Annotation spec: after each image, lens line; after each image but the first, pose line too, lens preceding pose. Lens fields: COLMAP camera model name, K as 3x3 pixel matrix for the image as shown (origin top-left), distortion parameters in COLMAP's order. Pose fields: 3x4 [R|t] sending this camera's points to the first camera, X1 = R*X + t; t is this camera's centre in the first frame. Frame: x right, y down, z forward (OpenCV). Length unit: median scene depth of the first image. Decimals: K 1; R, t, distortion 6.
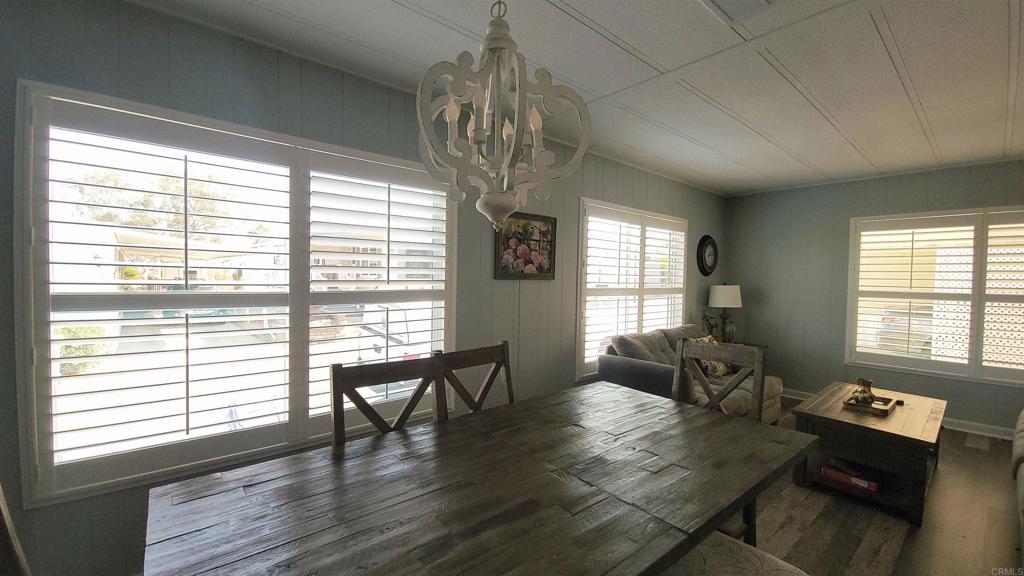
lens RADIAL K [[430.2, 0, 523.4], [0, 430.2, 287.8], [0, 0, 1]] dist [0.023196, -0.000006]
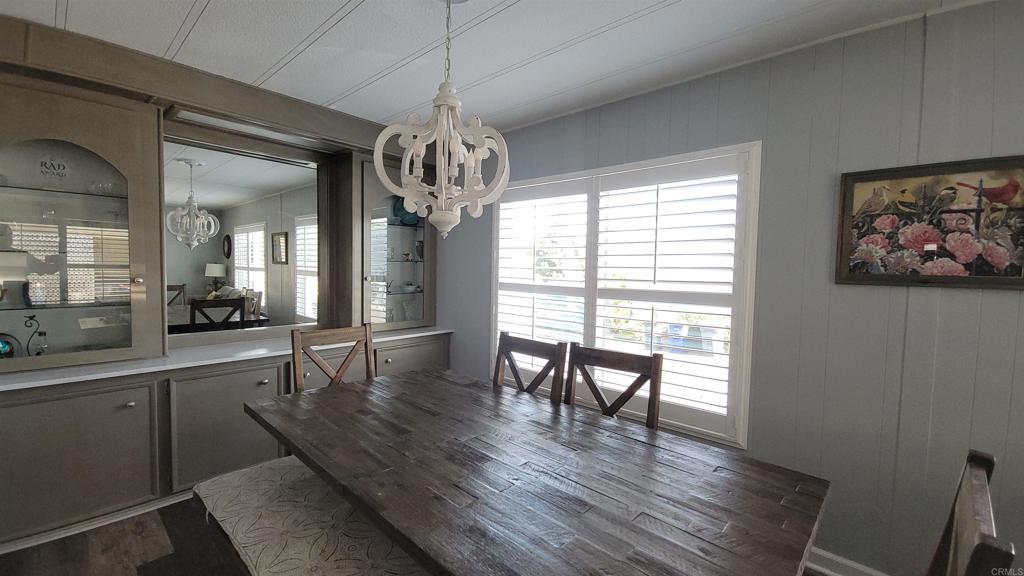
lens RADIAL K [[416.9, 0, 512.0], [0, 416.9, 288.0], [0, 0, 1]] dist [0.023389, -0.015314]
pose [[0.089804, 0.028329, -0.995556, 0.476548], [-0.052729, 0.998329, 0.023652, -0.003366], [0.994563, 0.050370, 0.091148, 0.431998]]
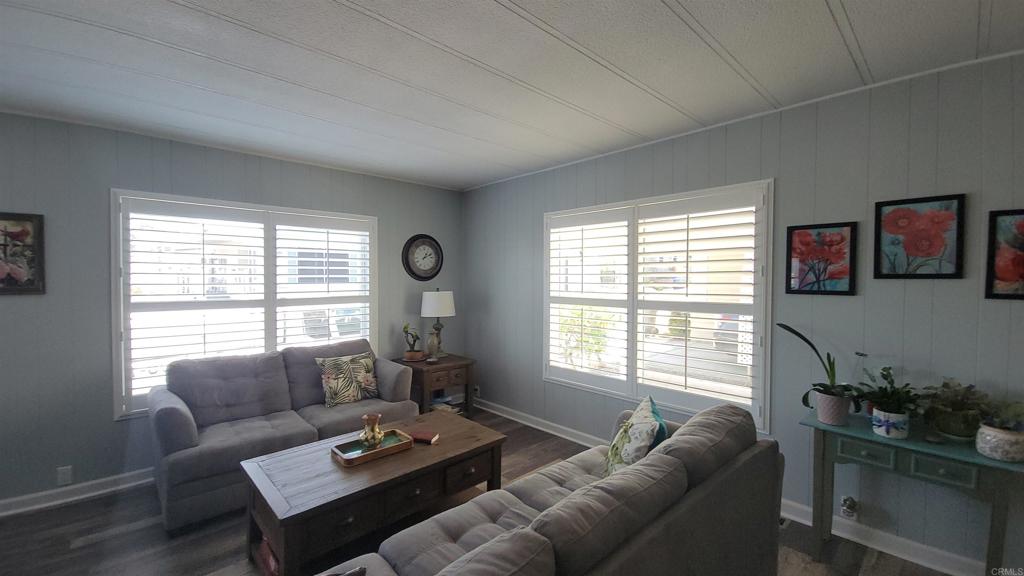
lens RADIAL K [[416.9, 0, 512.0], [0, 416.9, 288.0], [0, 0, 1]] dist [0.023389, -0.015314]
pose [[0.999717, -0.017375, 0.016245, 0.952484], [0.017393, 0.999848, -0.000981, -0.014897], [-0.016225, 0.001263, 0.999868, 0.231493]]
